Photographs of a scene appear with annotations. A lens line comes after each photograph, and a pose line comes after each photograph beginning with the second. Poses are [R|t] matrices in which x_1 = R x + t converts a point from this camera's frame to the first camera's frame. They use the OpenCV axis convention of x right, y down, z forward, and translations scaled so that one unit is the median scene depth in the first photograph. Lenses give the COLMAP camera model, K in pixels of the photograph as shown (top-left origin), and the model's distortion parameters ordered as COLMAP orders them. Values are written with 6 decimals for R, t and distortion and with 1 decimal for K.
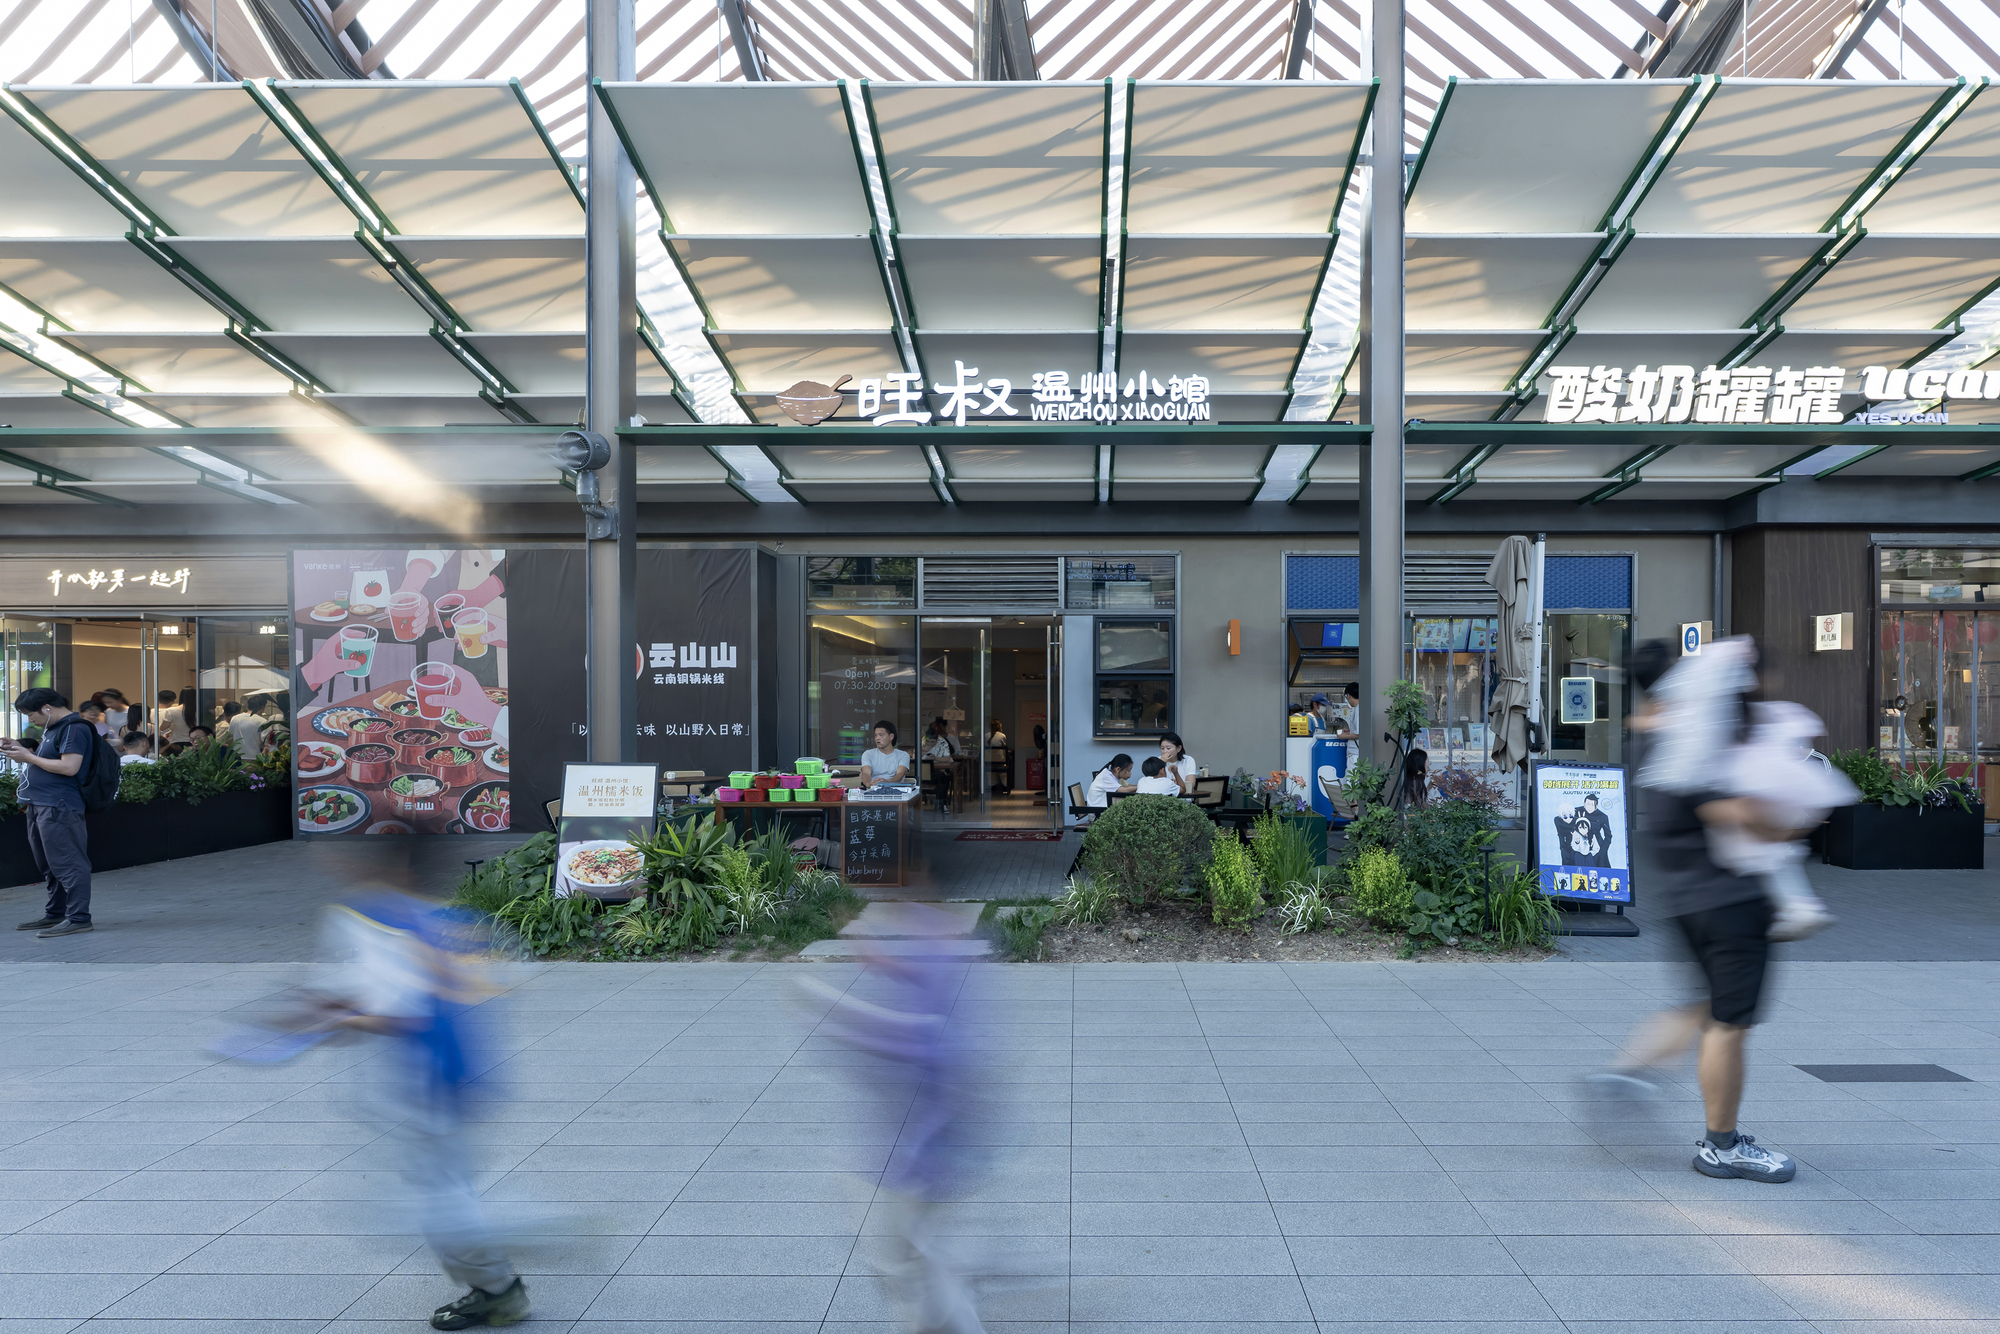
lens RADIAL K [[1133.3, 0, 1000.0], [0, 1133.3, 667.0], [0, 0, 1]] dist [-0.006567, -0.000383]
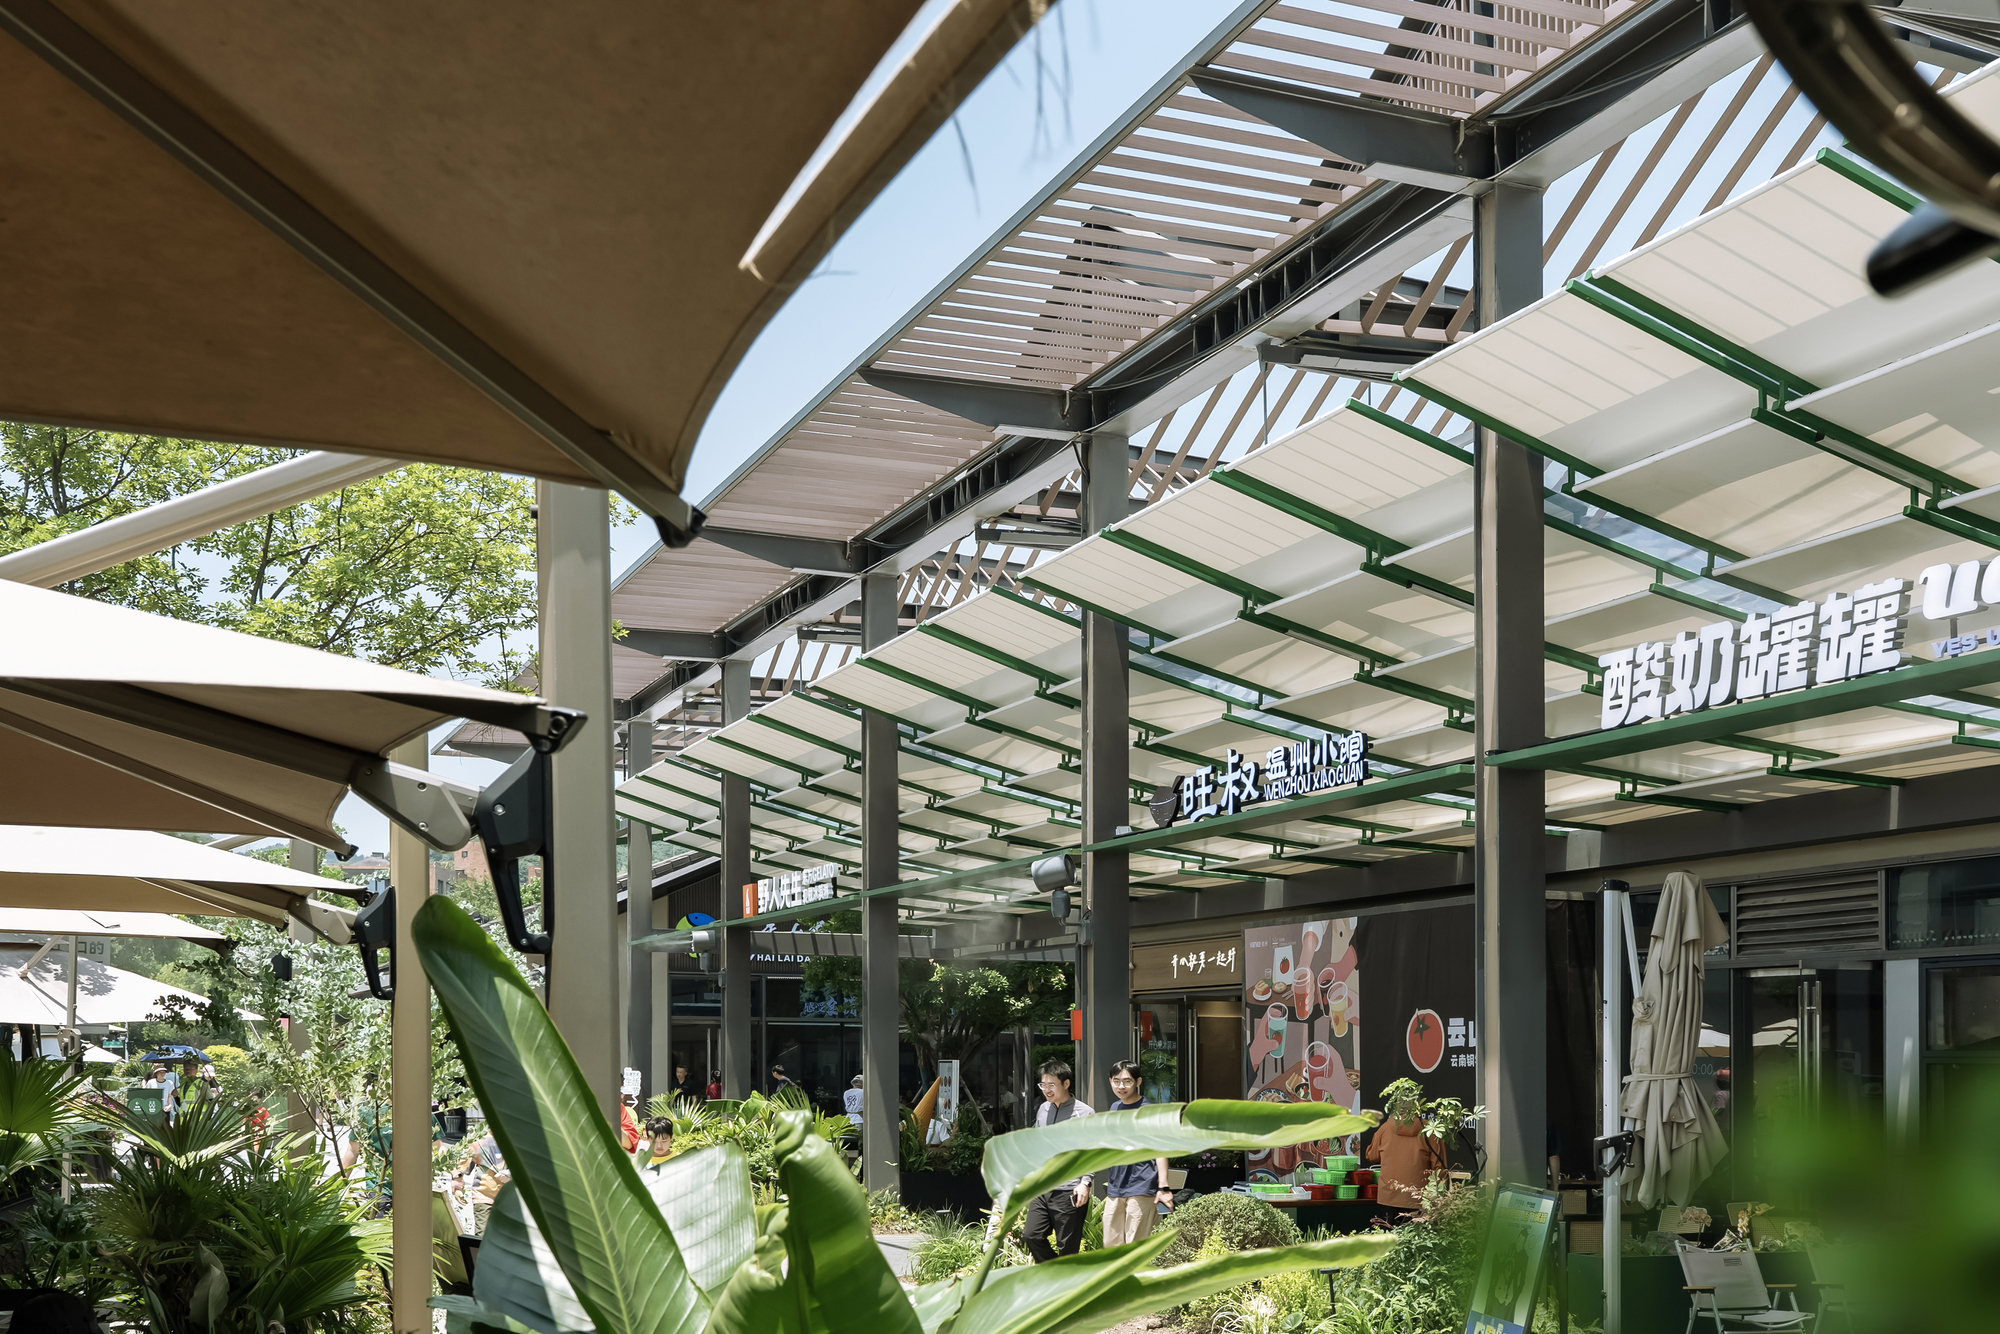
lens RADIAL K [[2178.6, 0, 1000.0], [0, 2178.6, 667.0], [0, 0, 1]] dist [-0.000020, -0.000357]
pose [[0.374621, -0.161266, -0.913046, 1.113814], [0.025638, 0.986183, -0.163664, -0.021962], [0.926824, 0.037904, 0.373579, 0.063071]]
